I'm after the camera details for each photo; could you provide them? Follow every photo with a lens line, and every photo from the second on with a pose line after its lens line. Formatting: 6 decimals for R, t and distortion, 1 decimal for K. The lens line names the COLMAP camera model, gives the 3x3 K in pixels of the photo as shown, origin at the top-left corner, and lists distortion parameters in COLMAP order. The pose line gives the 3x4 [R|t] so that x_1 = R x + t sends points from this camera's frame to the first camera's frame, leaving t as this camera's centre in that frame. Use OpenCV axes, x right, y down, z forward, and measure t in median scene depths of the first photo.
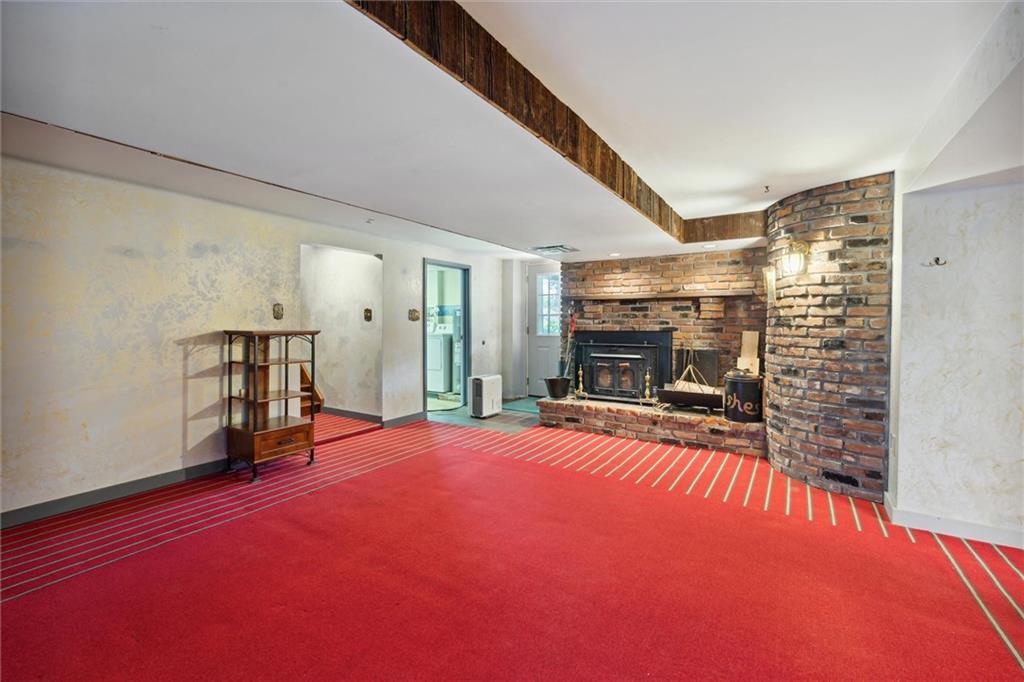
lens RADIAL K [[423.3, 0, 512.3], [0, 423.3, 333.2], [0, 0, 1]] dist [-0.003701, 0.000564]
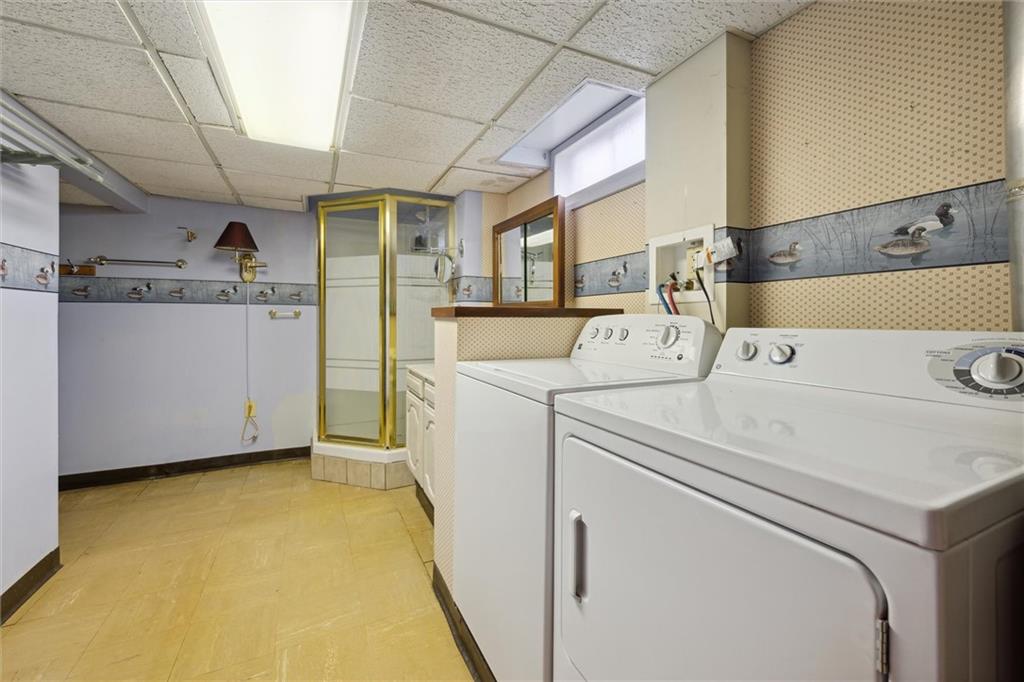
lens RADIAL K [[423.3, 0, 513.2], [0, 423.3, 317.2], [0, 0, 1]] dist [-0.003701, 0.000564]
pose [[0.860170, -0.002004, -0.510003, -0.162244], [-0.007755, 0.999825, -0.017009, -0.022508], [0.509948, 0.018586, 0.860005, 0.799710]]
